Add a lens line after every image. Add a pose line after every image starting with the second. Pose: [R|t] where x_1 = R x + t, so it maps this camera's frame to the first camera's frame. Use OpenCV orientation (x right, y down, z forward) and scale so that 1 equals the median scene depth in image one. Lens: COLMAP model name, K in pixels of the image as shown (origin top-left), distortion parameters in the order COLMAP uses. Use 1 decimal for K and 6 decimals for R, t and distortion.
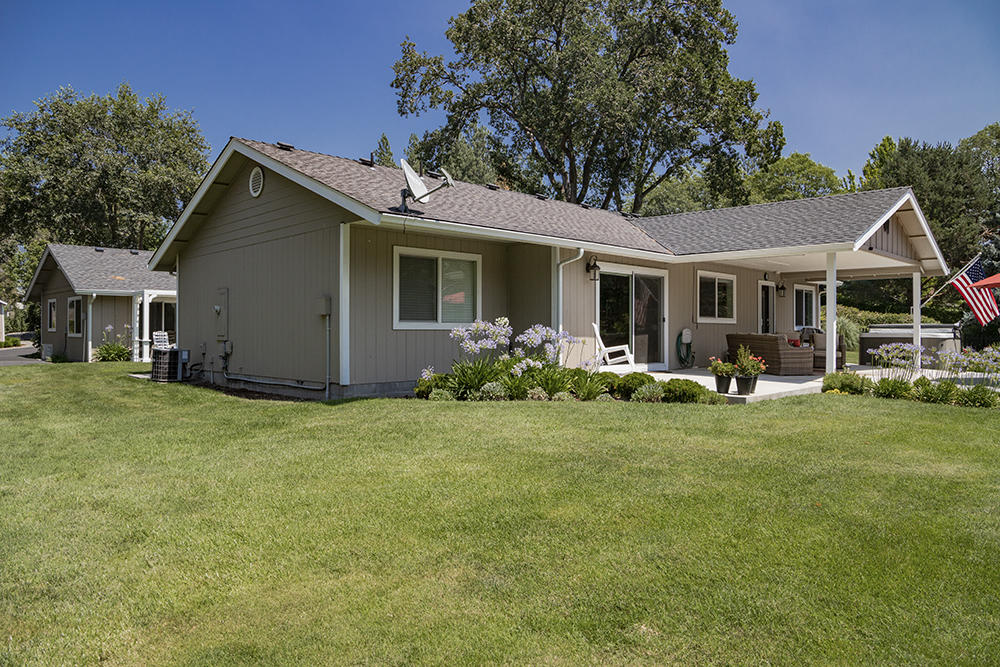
lens RADIAL K [[699.8, 0, 504.5], [0, 699.8, 336.1], [0, 0, 1]] dist [-0.087625, 0.054258]
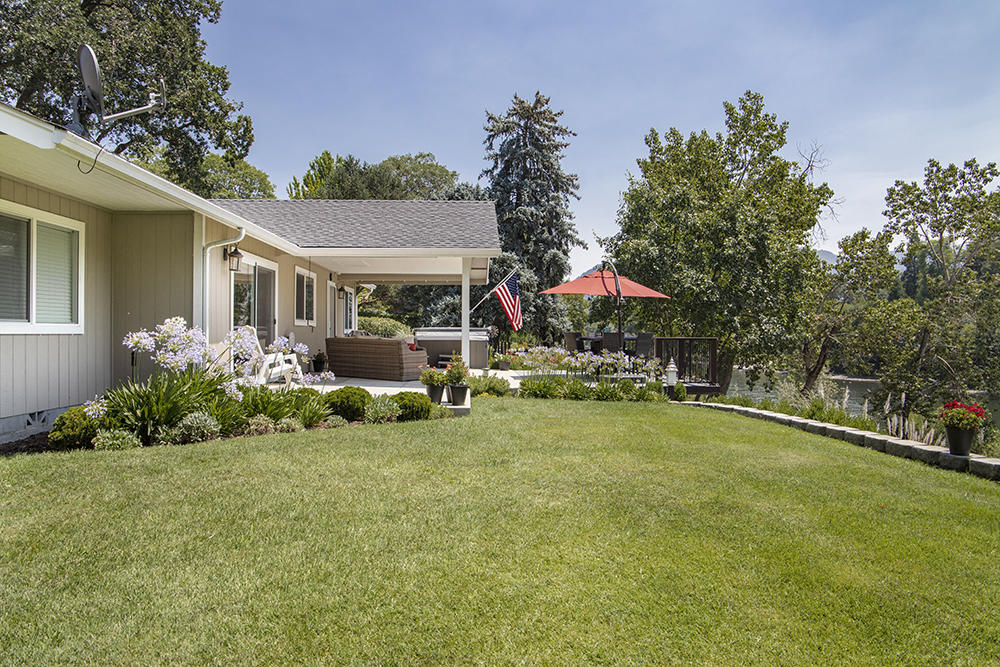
lens RADIAL K [[699.8, 0, 499.4], [0, 699.8, 337.1], [0, 0, 1]] dist [-0.087625, 0.054258]
pose [[0.682065, -0.002969, 0.731285, -0.179274], [0.002086, 0.999996, 0.002113, -0.004903], [-0.731288, 0.000084, 0.682068, 0.191981]]
